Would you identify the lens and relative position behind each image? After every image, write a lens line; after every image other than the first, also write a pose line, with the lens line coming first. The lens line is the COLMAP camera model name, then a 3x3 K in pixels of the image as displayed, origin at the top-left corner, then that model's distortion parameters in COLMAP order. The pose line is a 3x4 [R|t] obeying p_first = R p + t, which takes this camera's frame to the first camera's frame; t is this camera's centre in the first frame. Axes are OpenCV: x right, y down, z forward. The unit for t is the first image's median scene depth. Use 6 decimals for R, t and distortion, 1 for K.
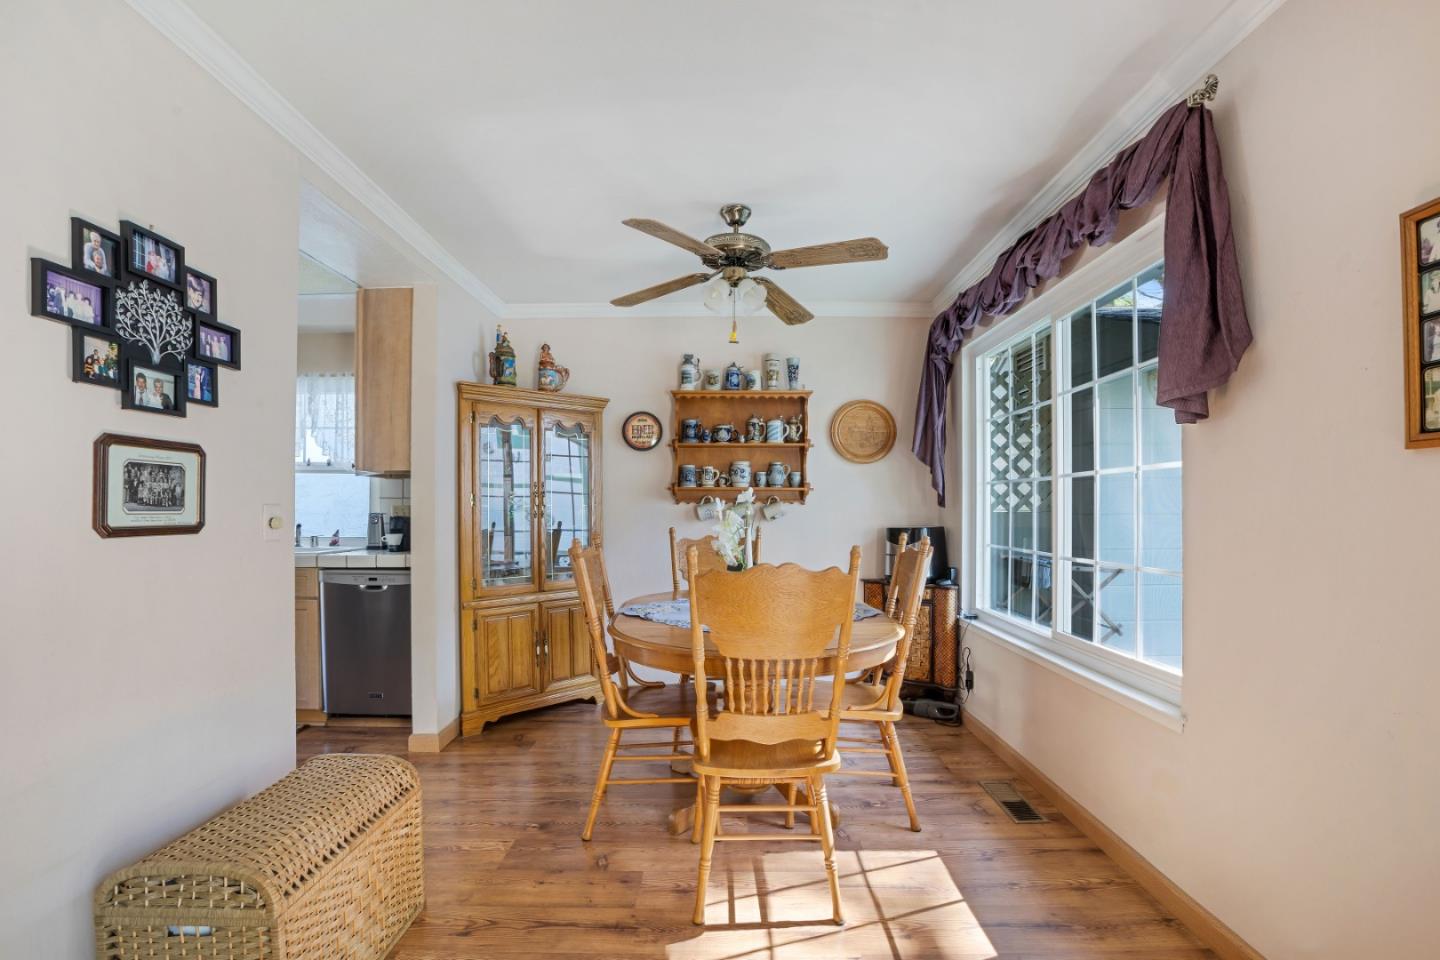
lens RADIAL K [[666.9, 0, 720.2], [0, 666.9, 515.7], [0, 0, 1]] dist [-0.025616, 0.005180]
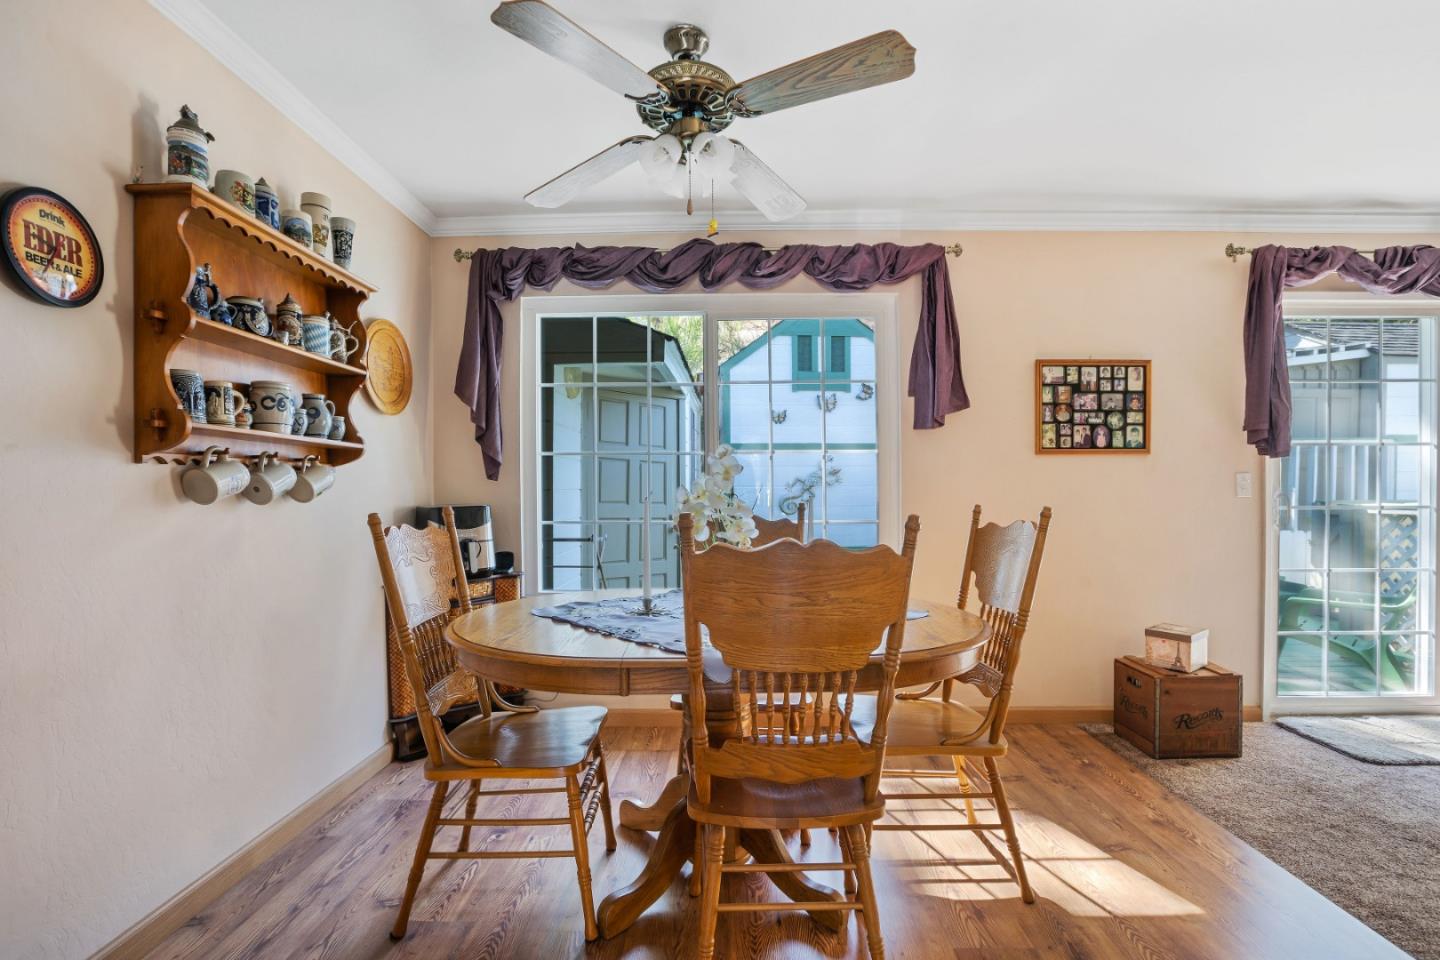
lens RADIAL K [[666.9, 0, 732.1], [0, 666.9, 498.4], [0, 0, 1]] dist [-0.025616, 0.005180]
pose [[0.008932, -0.007976, 0.999928, -0.461636], [0.018718, 0.999794, 0.007807, 0.007882], [-0.999785, 0.018646, 0.009079, 0.657010]]
